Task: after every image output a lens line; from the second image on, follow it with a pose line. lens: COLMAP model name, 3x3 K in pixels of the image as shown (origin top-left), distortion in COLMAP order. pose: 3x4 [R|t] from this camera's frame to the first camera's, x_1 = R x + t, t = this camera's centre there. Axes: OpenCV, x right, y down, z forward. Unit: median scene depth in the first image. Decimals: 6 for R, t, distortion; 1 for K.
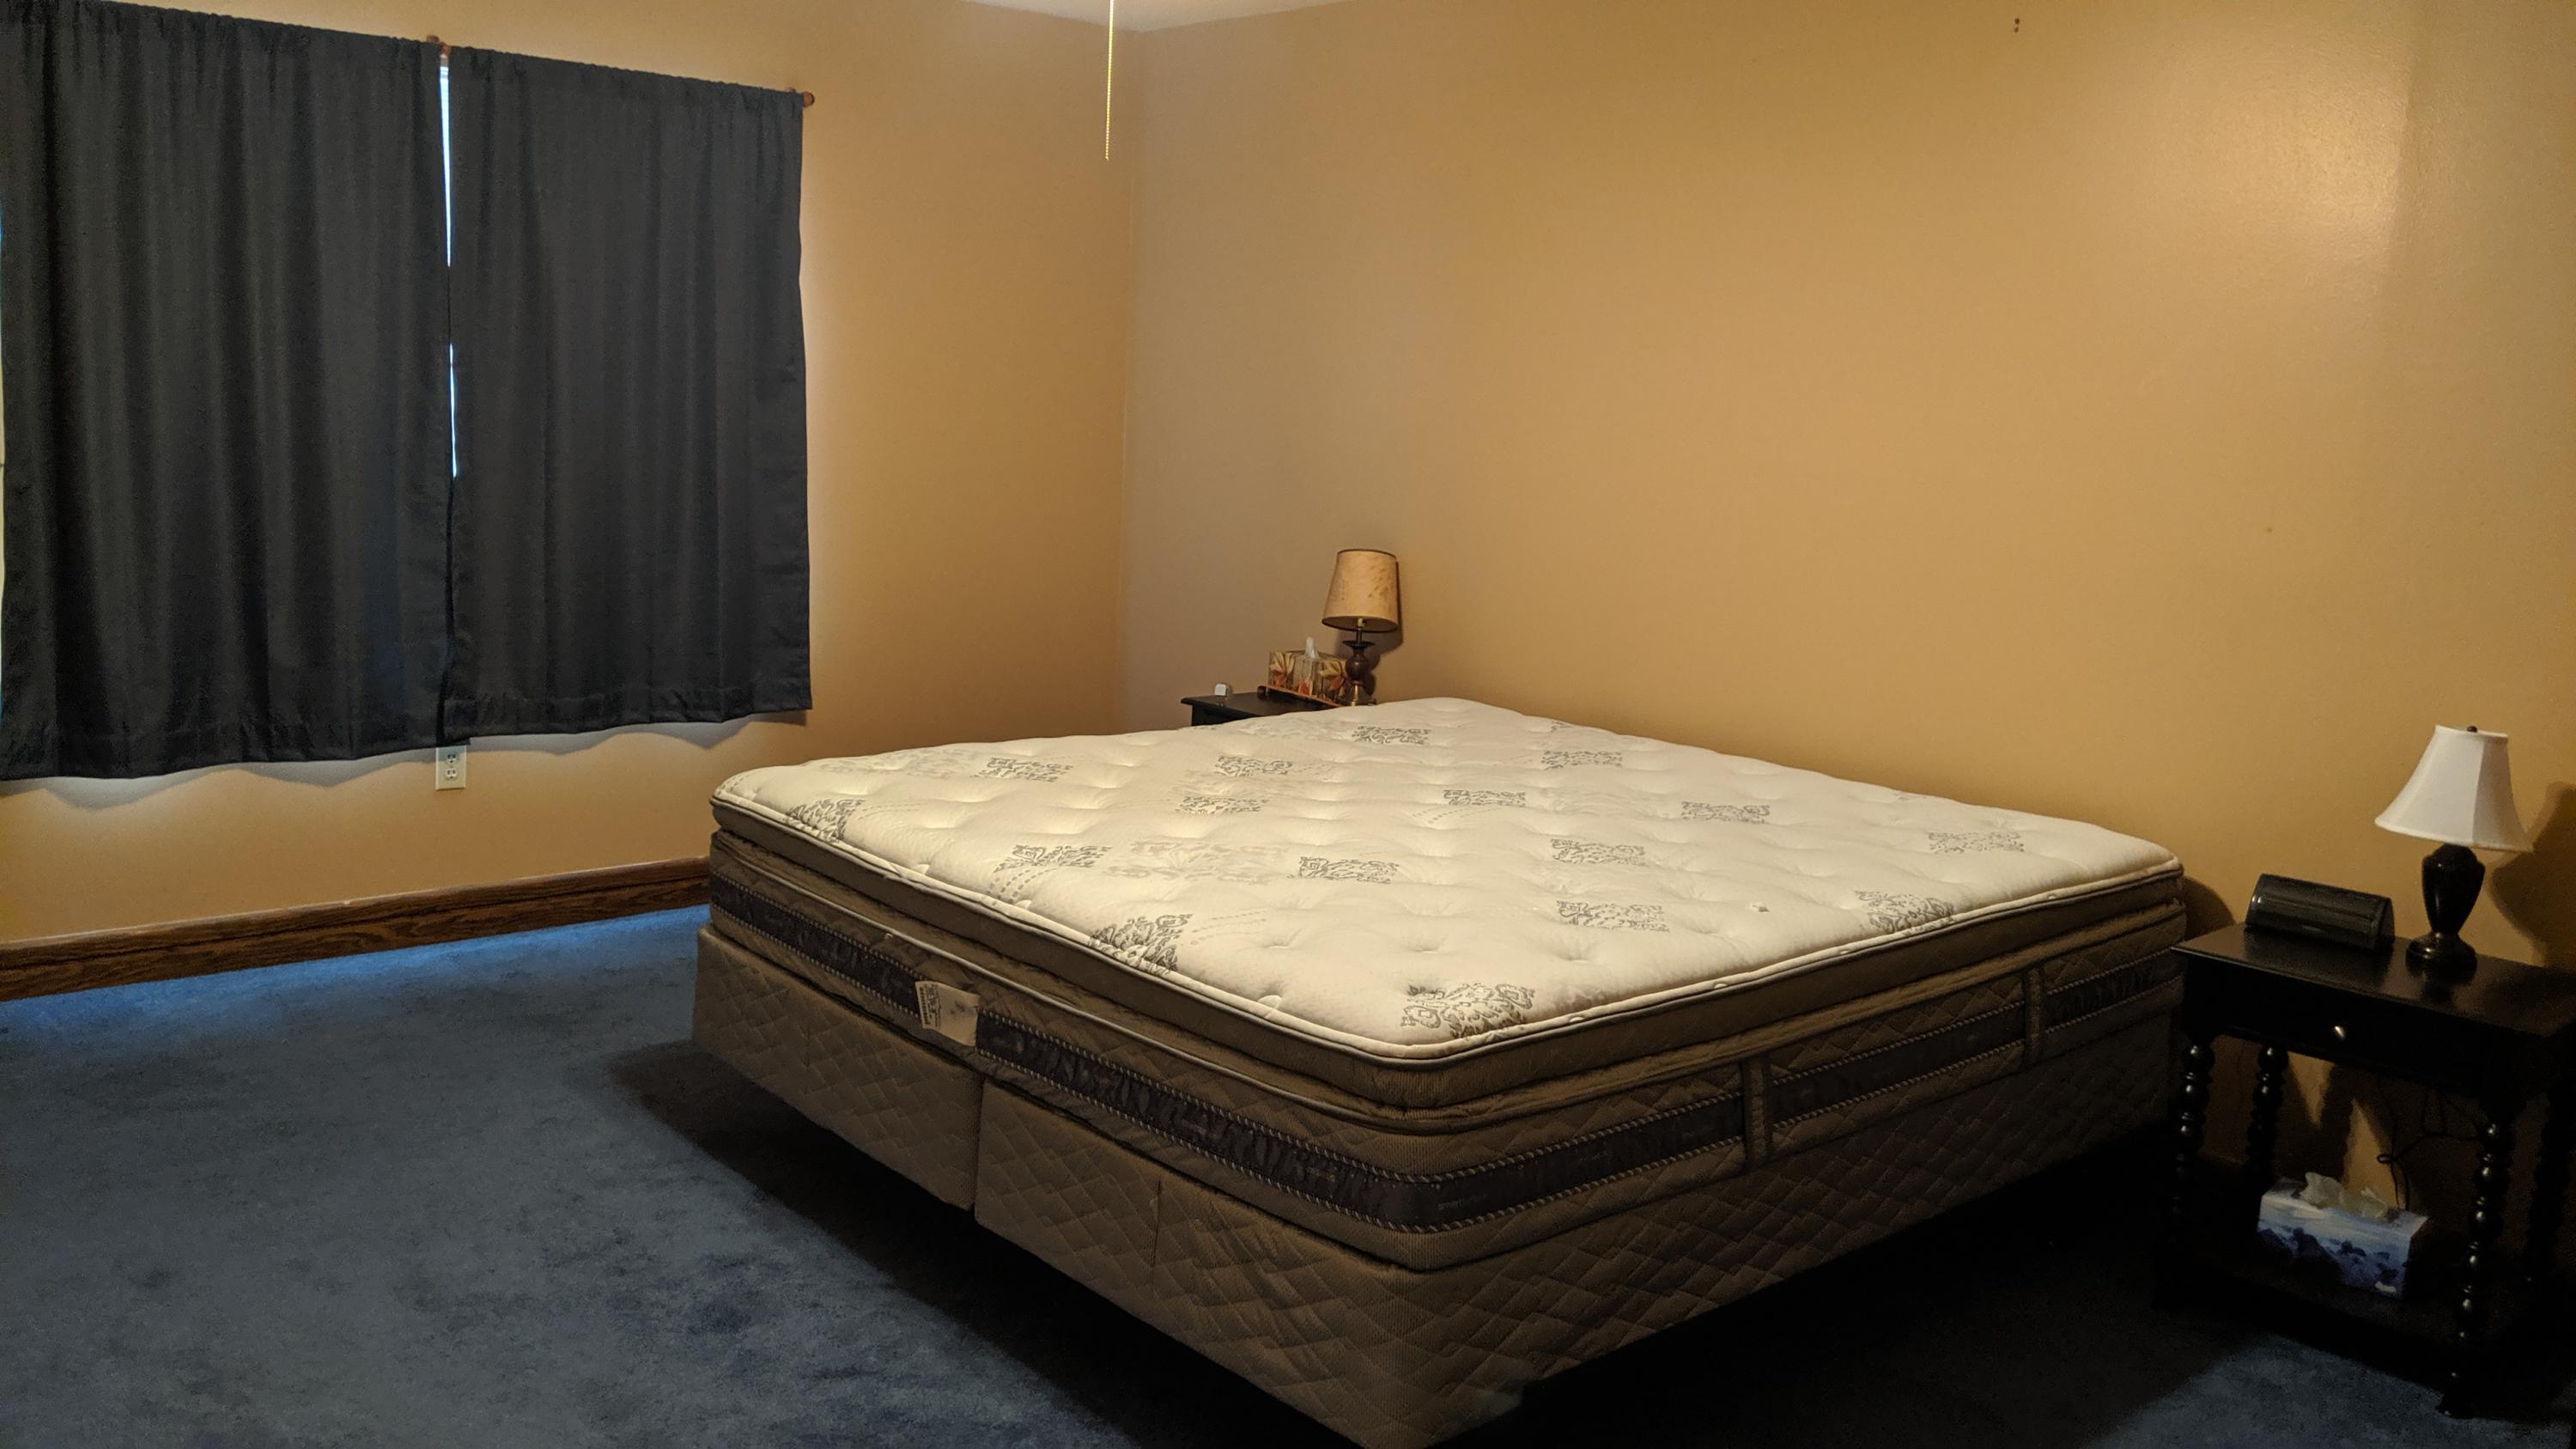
lens RADIAL K [[2056.2, 0, 1301.6], [0, 2056.2, 742.2], [0, 0, 1]] dist [0.109775, -0.203663]
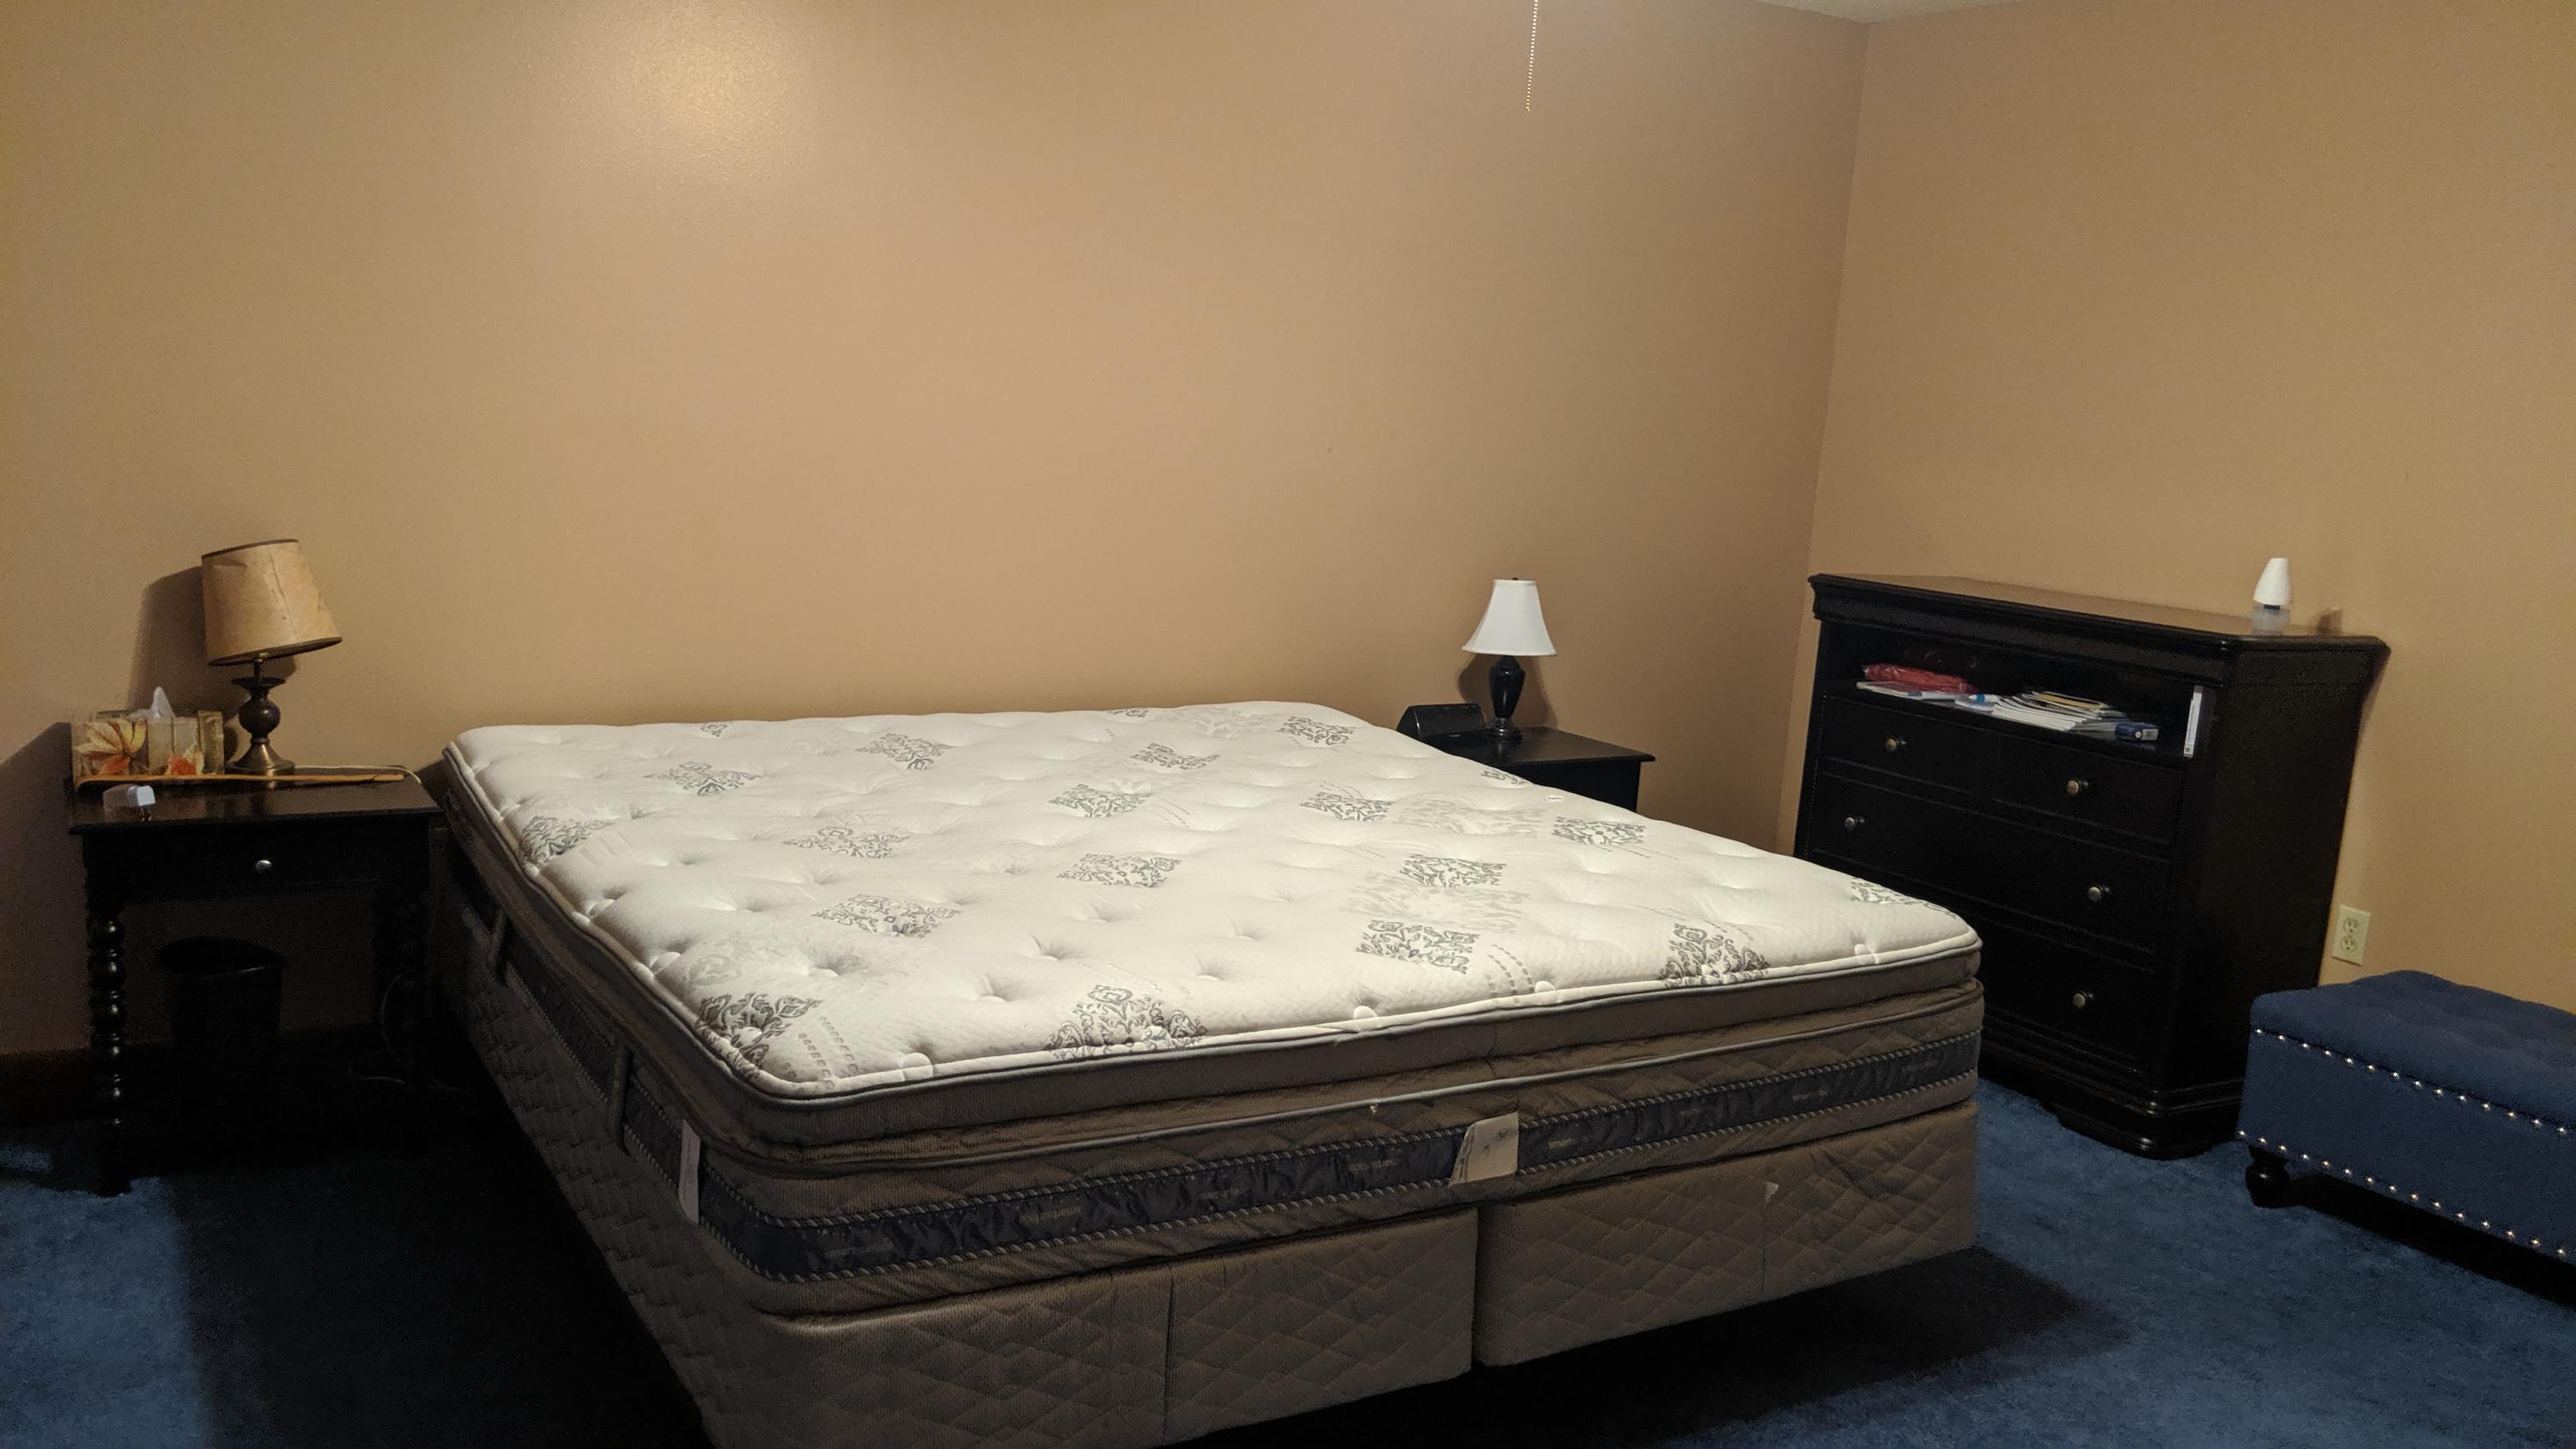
lens RADIAL K [[2056.2, 0, 1301.6], [0, 2056.2, 742.2], [0, 0, 1]] dist [0.109775, -0.203663]
pose [[0.152500, -0.206845, 0.966416, -1.040193], [0.096631, 0.976288, 0.193709, -0.215866], [-0.983568, 0.063845, 0.168872, 1.009024]]
